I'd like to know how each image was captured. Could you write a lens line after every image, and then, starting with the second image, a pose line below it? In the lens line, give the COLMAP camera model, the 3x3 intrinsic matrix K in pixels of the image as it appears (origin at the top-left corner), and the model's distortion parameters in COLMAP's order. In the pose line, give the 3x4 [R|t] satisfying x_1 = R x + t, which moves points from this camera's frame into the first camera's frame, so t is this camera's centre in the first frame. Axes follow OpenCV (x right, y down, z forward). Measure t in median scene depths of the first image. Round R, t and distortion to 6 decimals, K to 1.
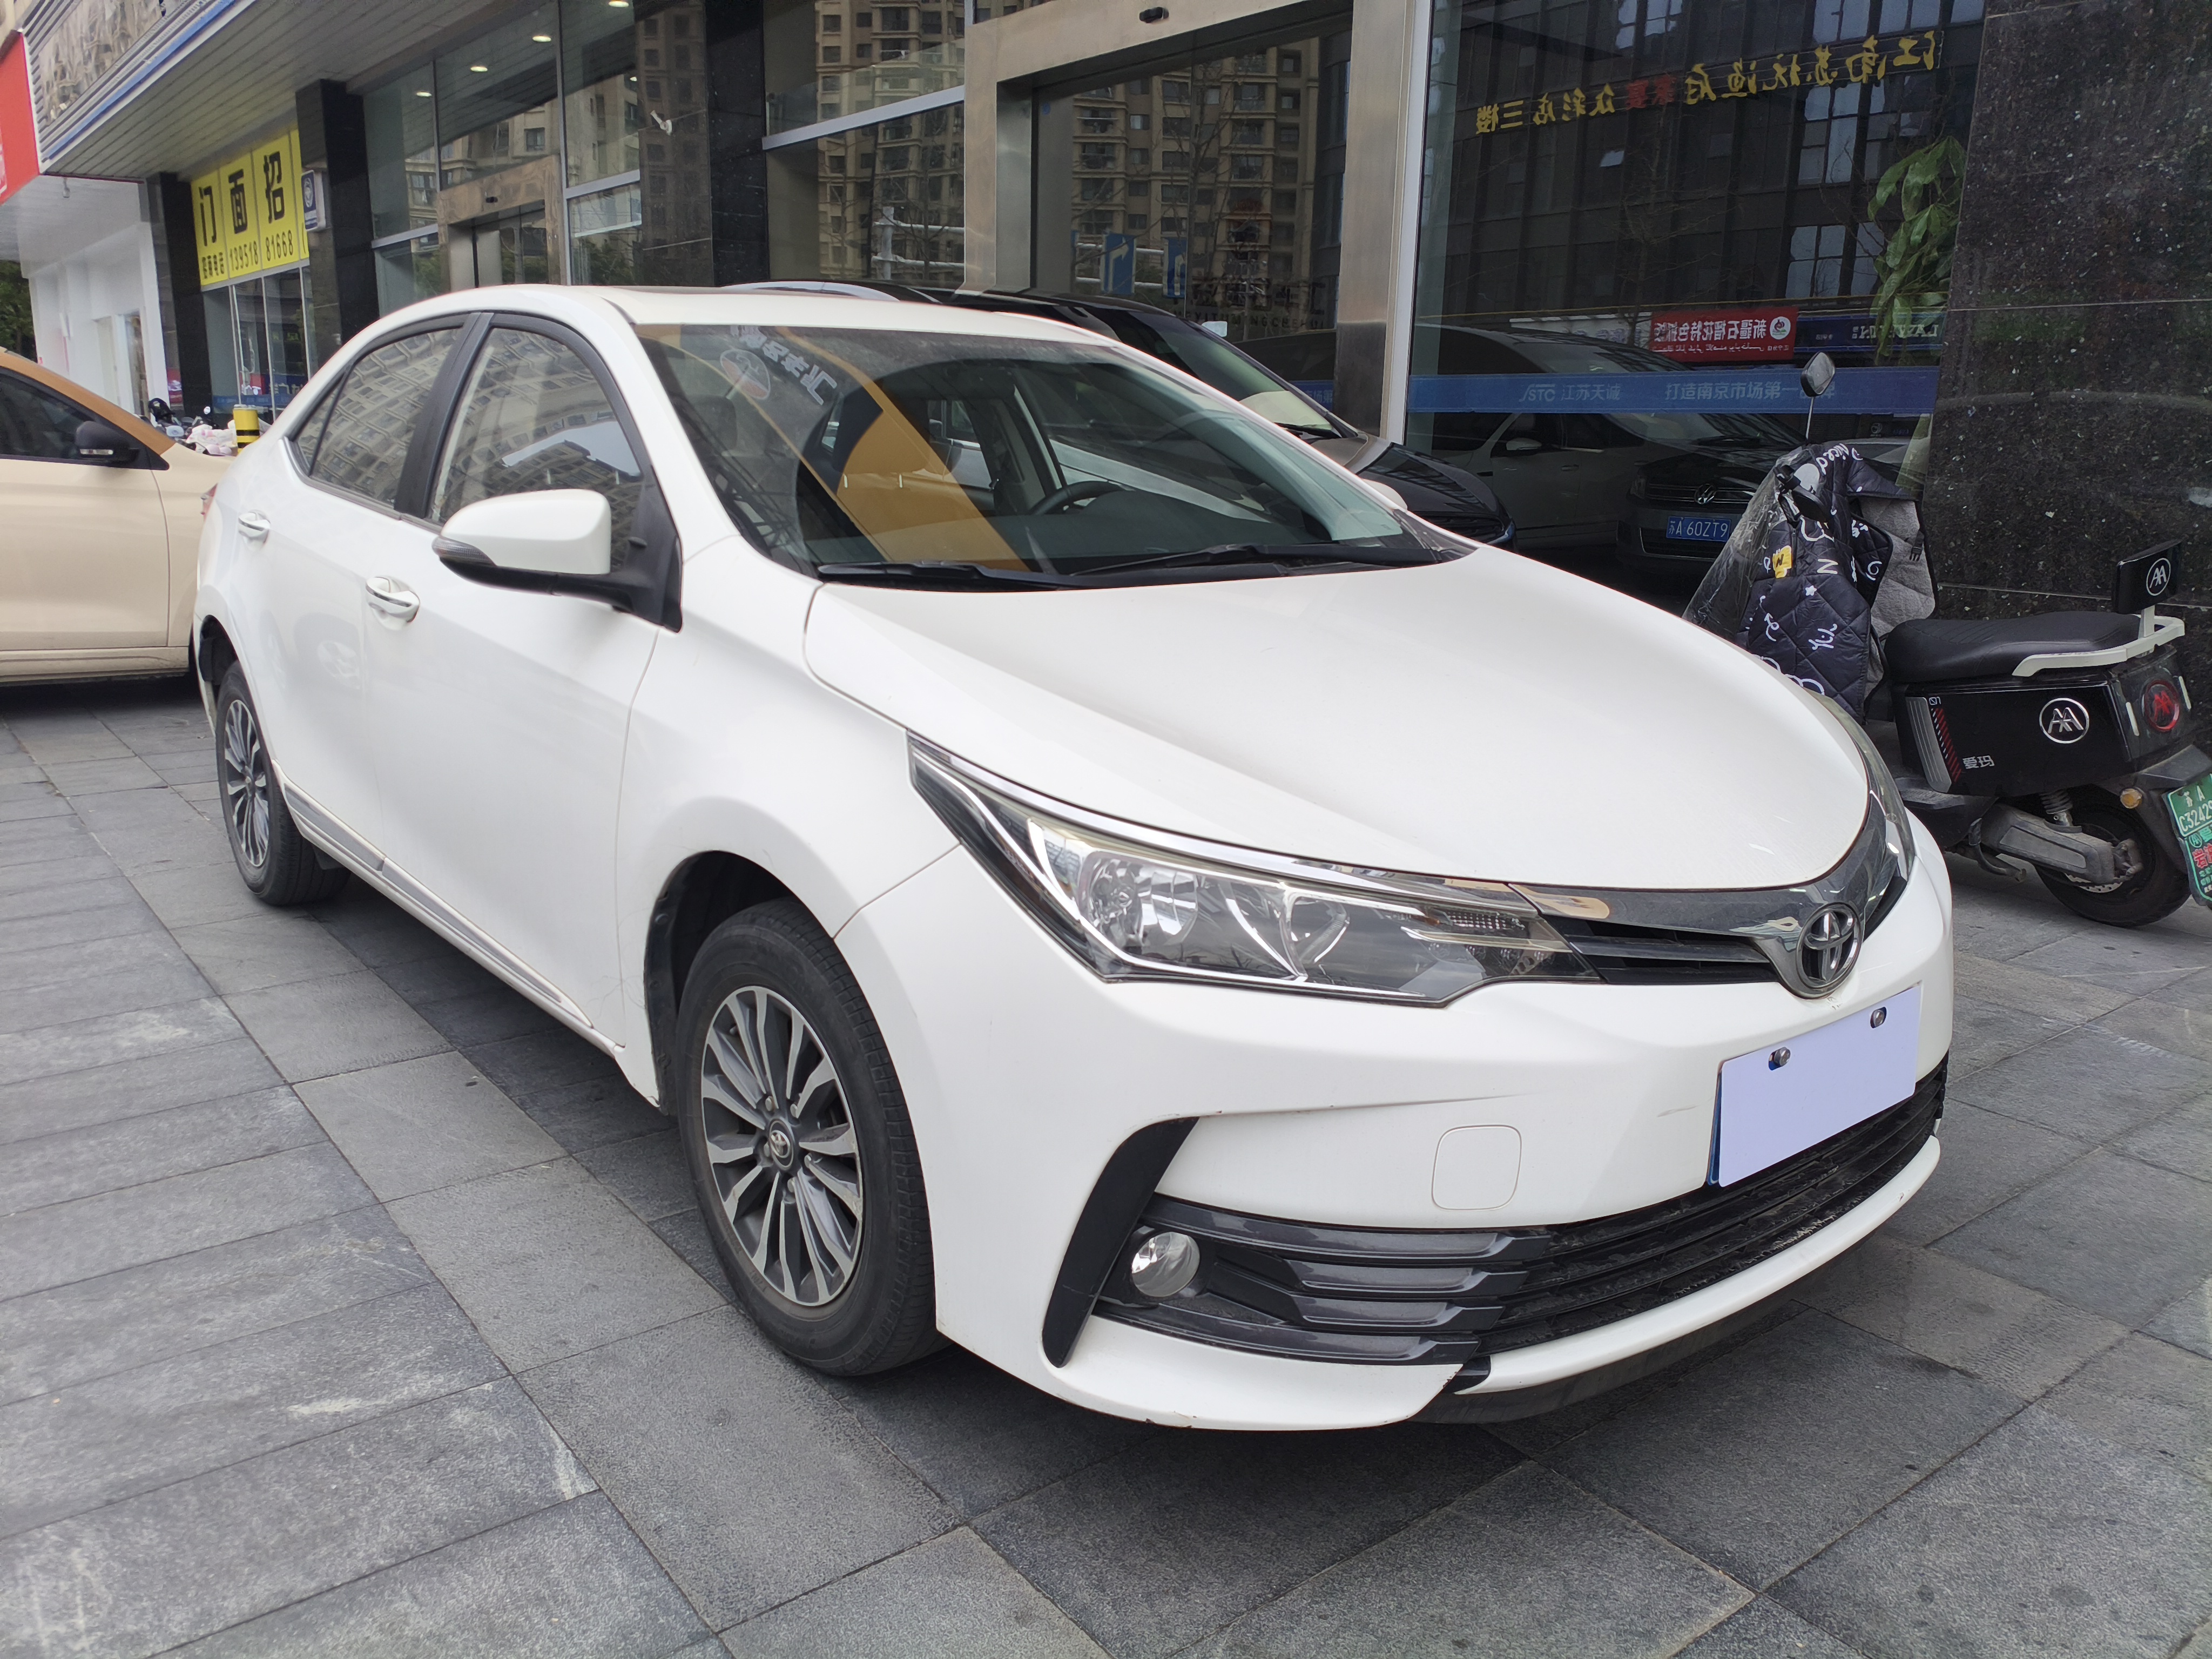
lens RADIAL K [[1701.5, 0, 1104.0], [0, 1701.5, 848.6], [0, 0, 1]] dist [0.027740, -0.050535]
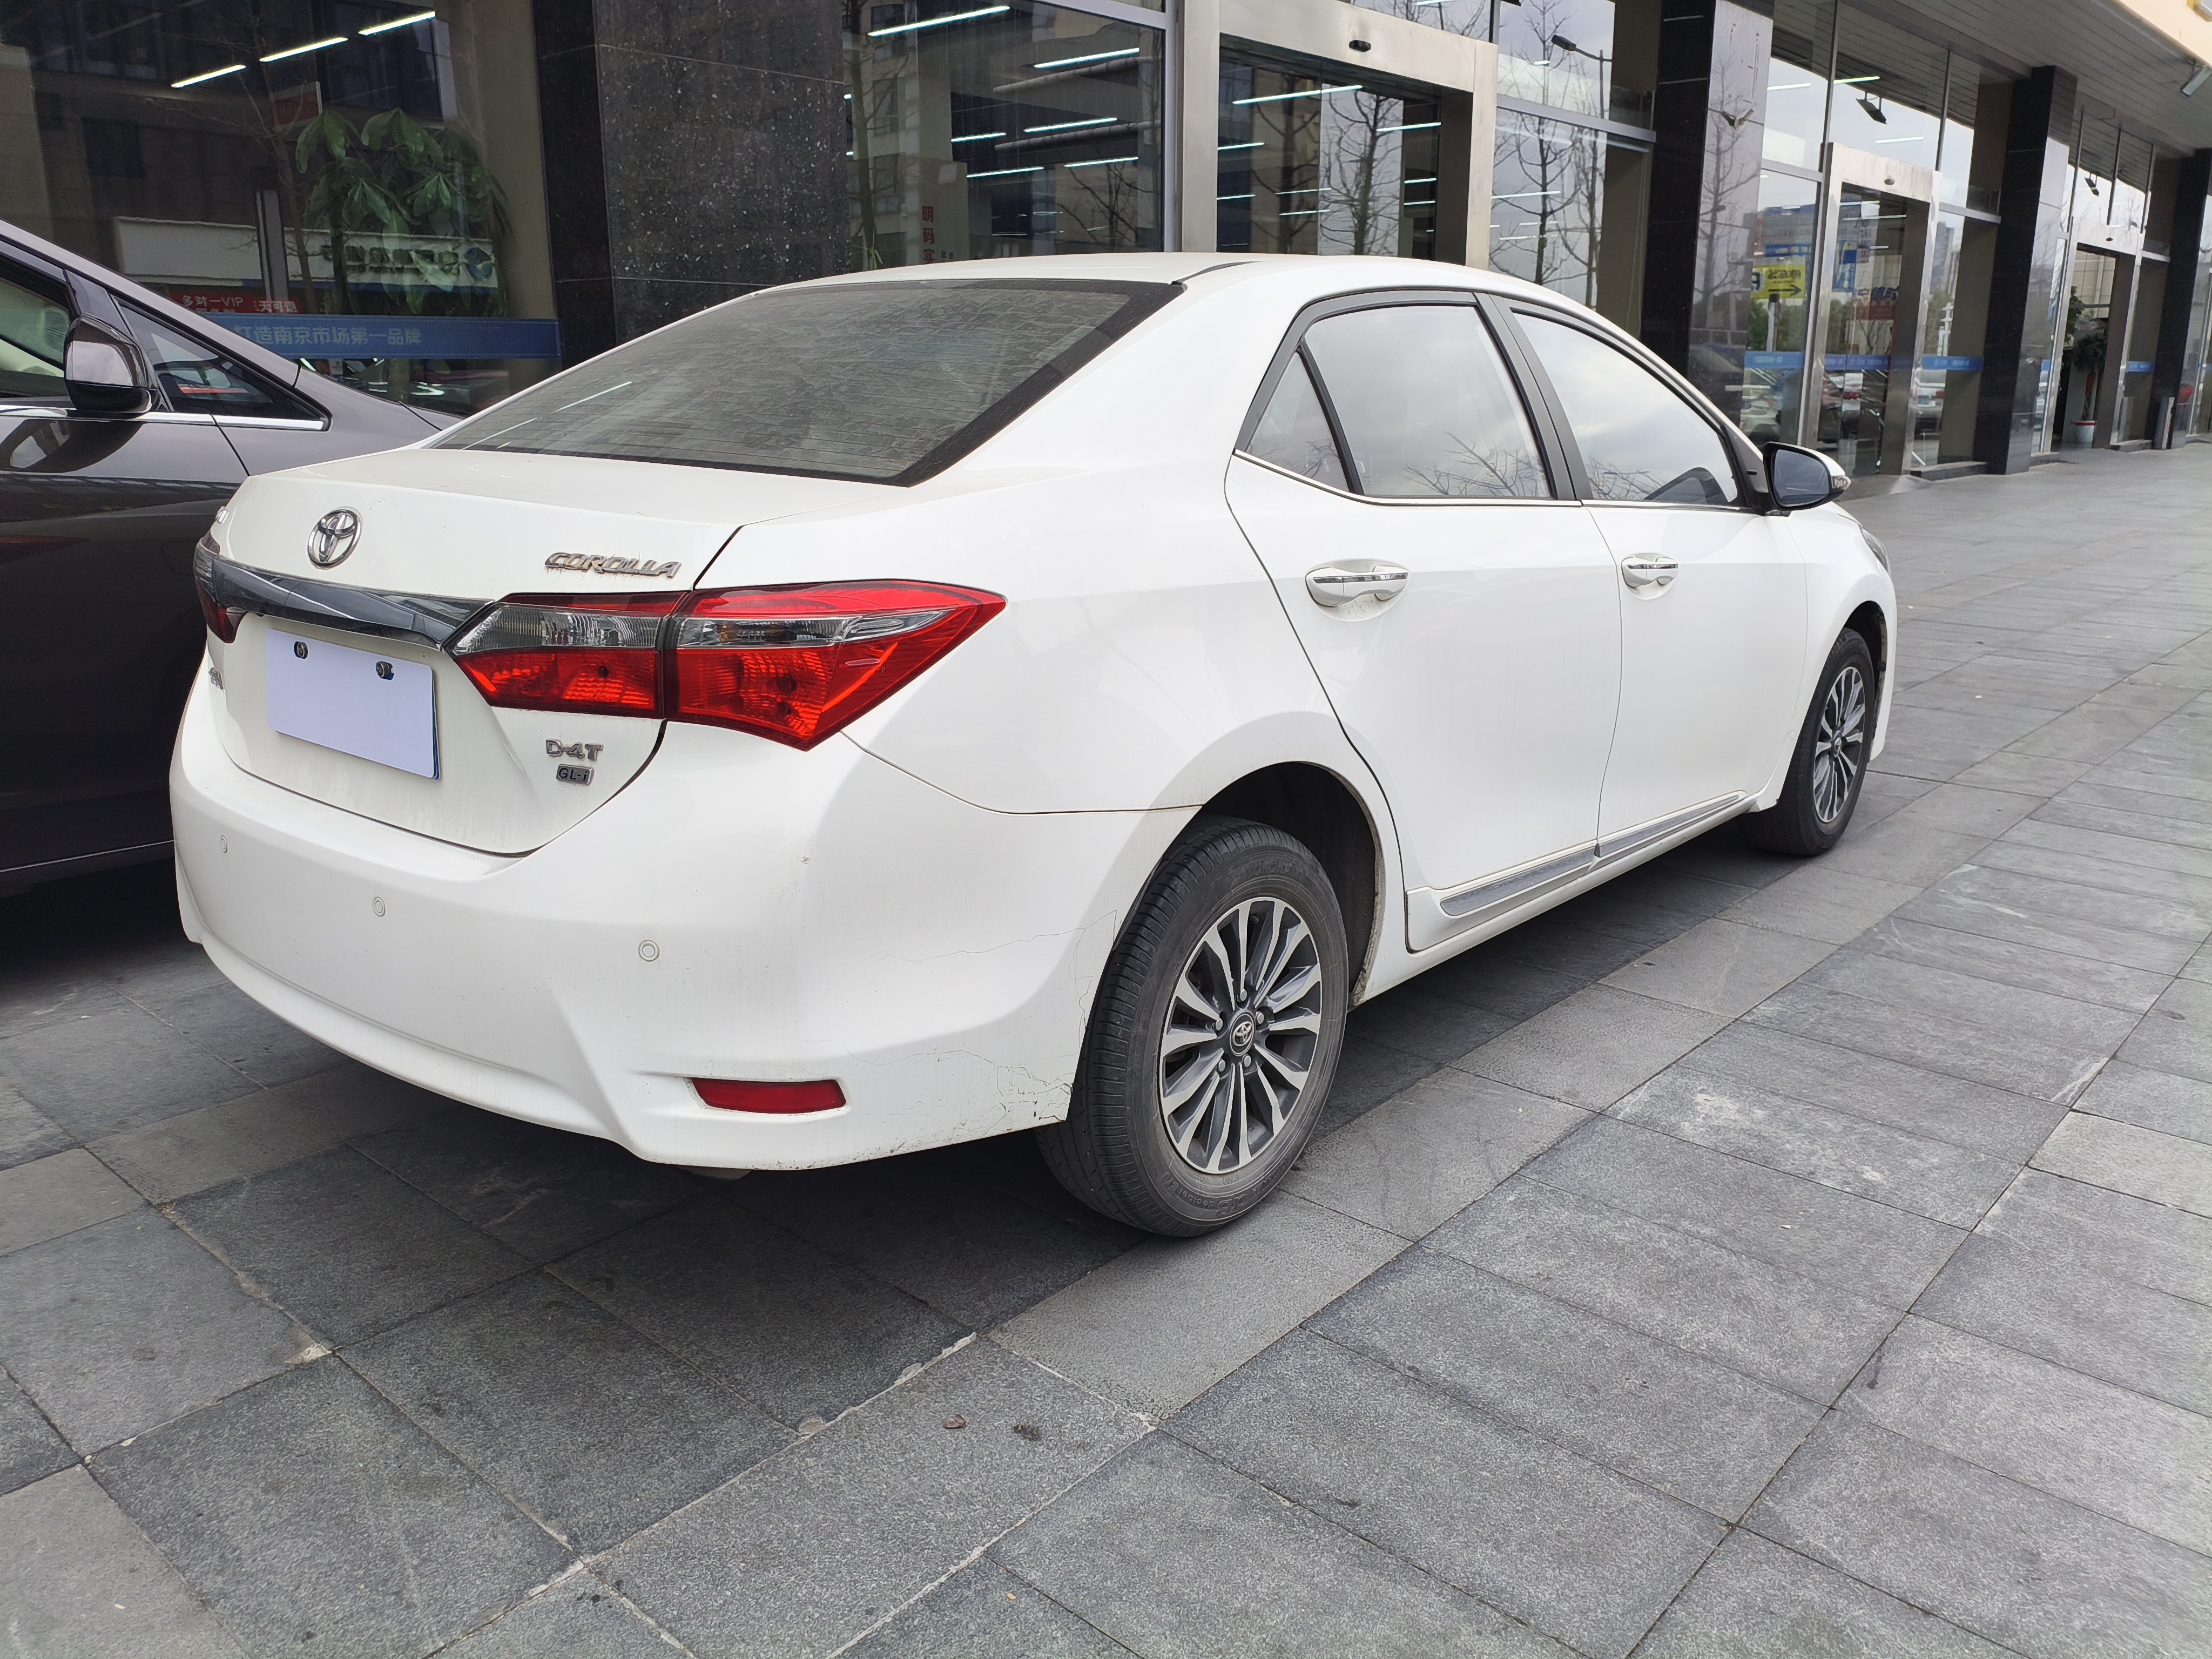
lens RADIAL K [[1701.5, 0, 1106.5], [0, 1701.5, 819.4], [0, 0, 1]] dist [0.027740, -0.050535]
pose [[-0.194524, -0.266686, 0.943948, -1.349148], [0.228038, 0.923669, 0.307950, -0.394936], [-0.954022, 0.275160, -0.118861, 1.428564]]
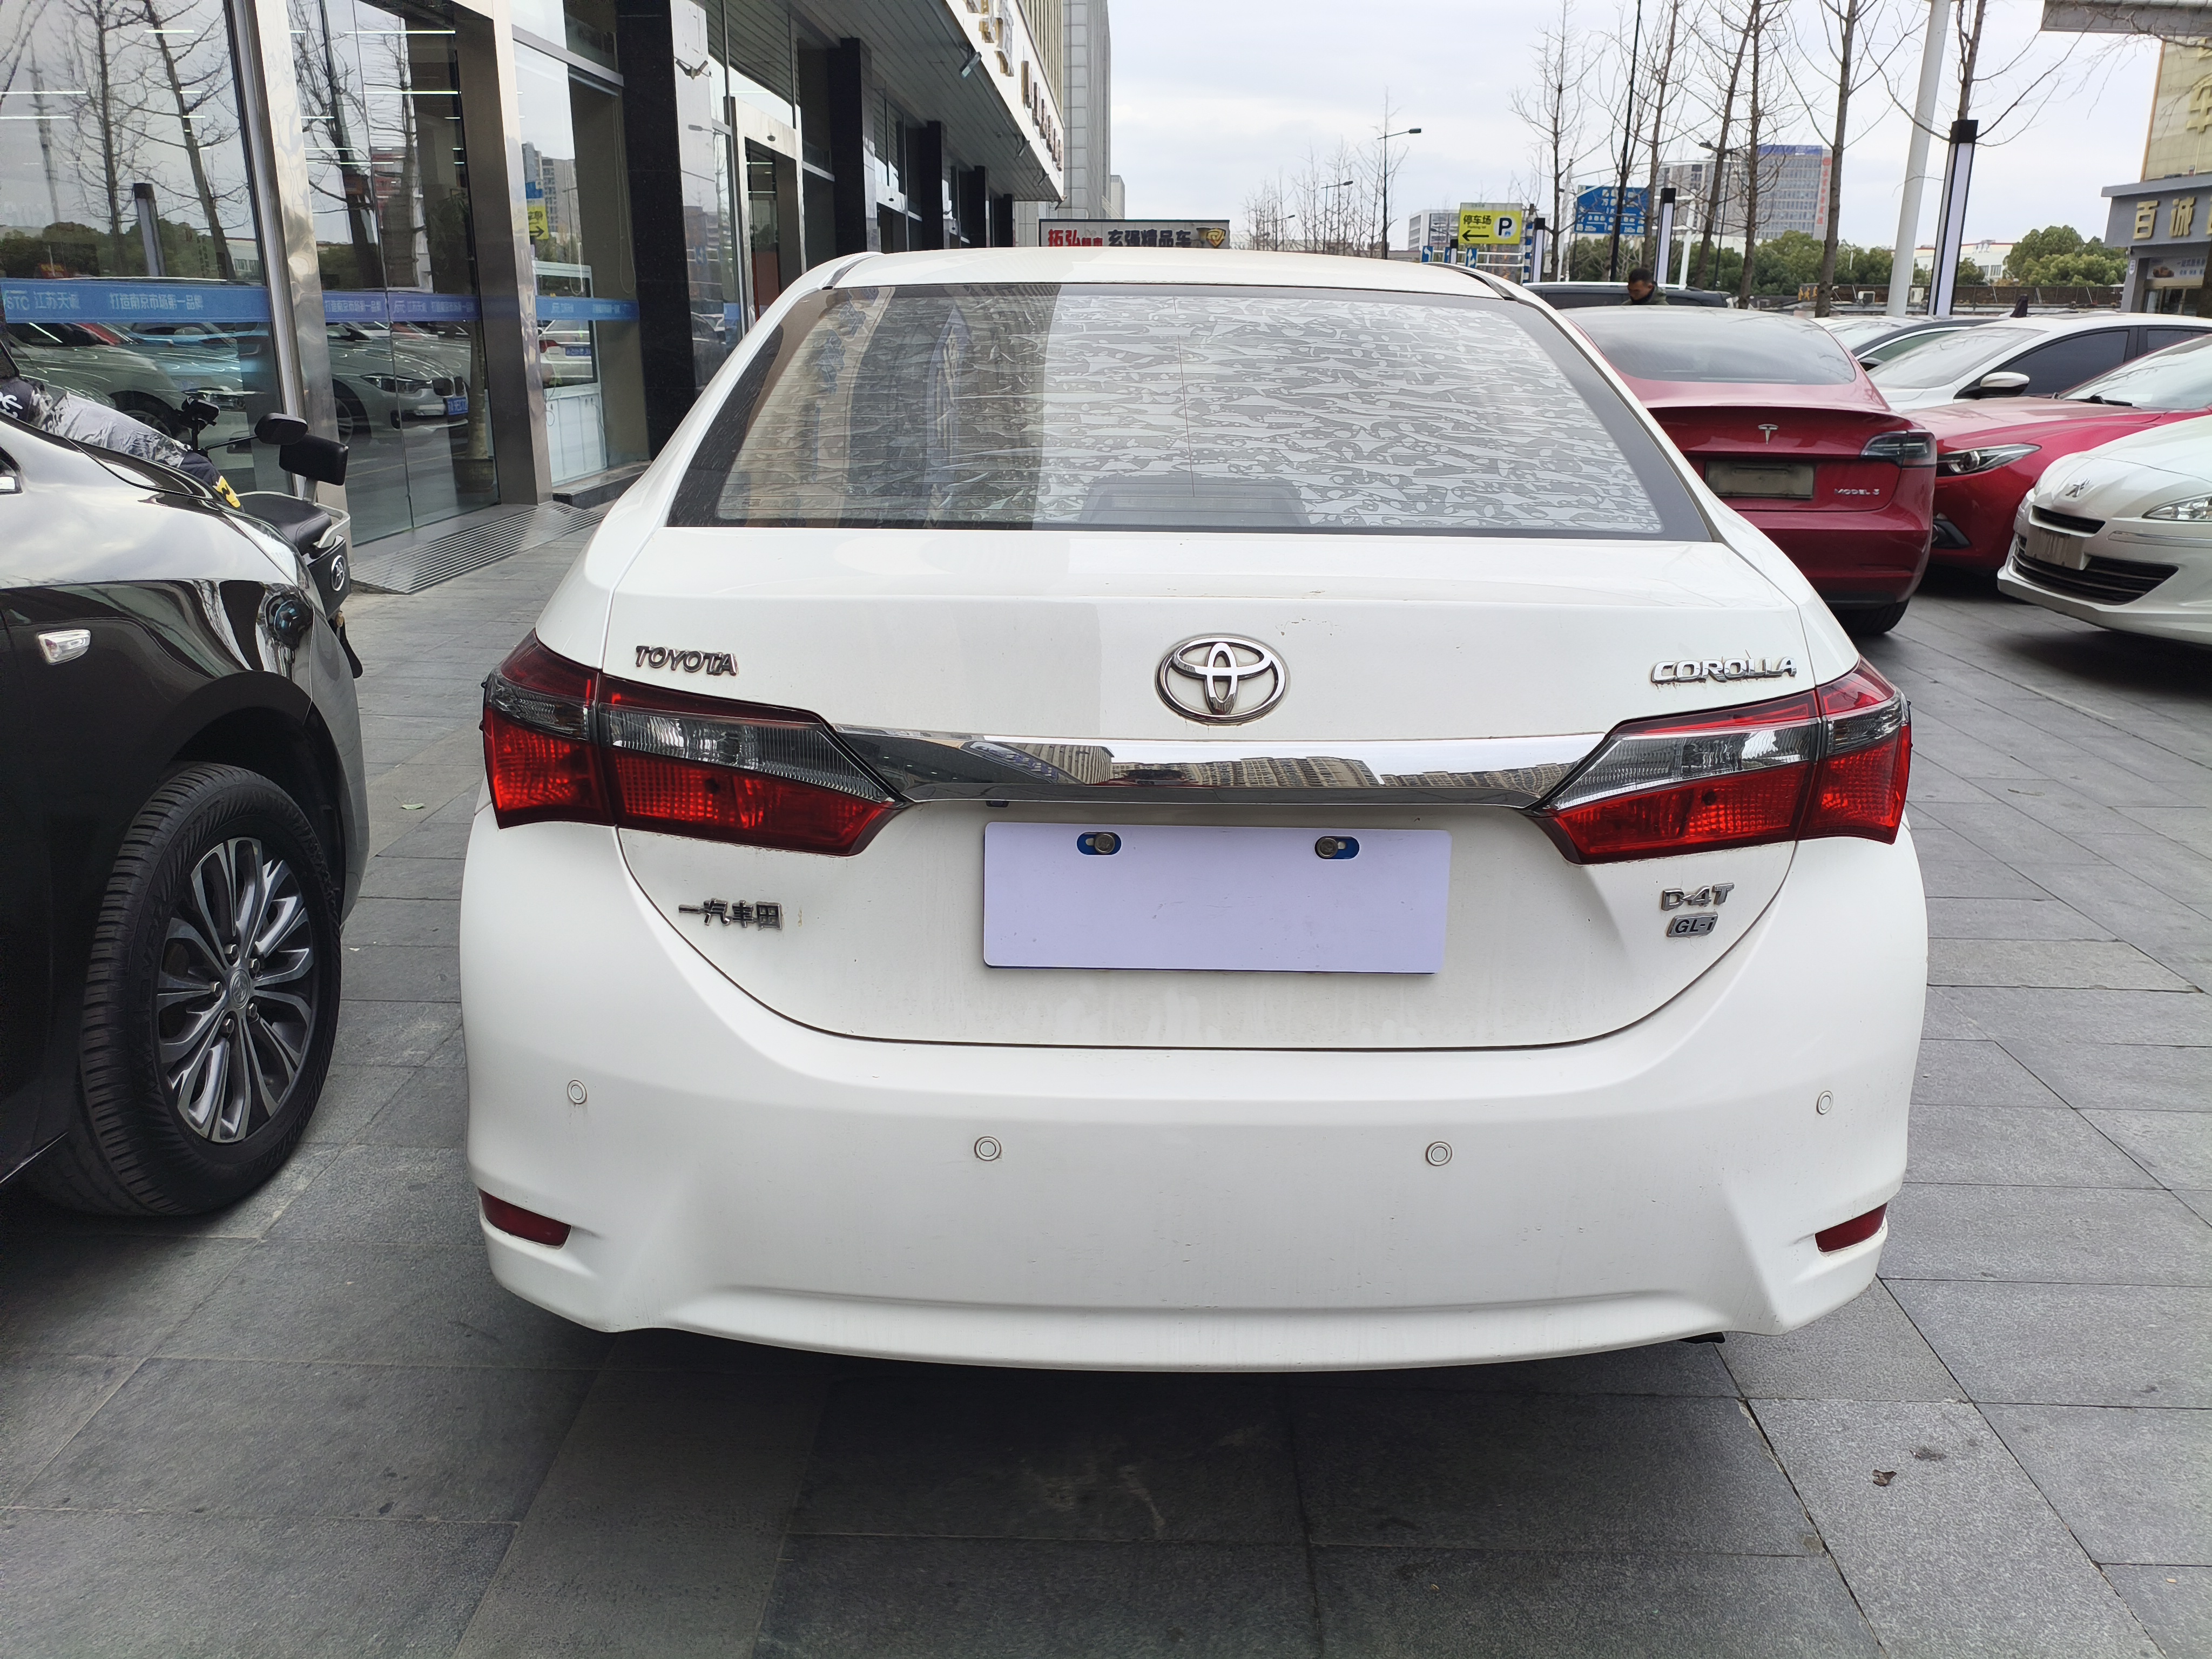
lens RADIAL K [[1701.5, 0, 1138.7], [0, 1701.5, 828.7], [0, 0, 1]] dist [0.027740, -0.050535]
pose [[-0.792312, -0.201932, 0.575731, -0.883960], [0.118912, 0.874435, 0.470345, -0.554344], [-0.598416, 0.441121, -0.668813, 1.970574]]
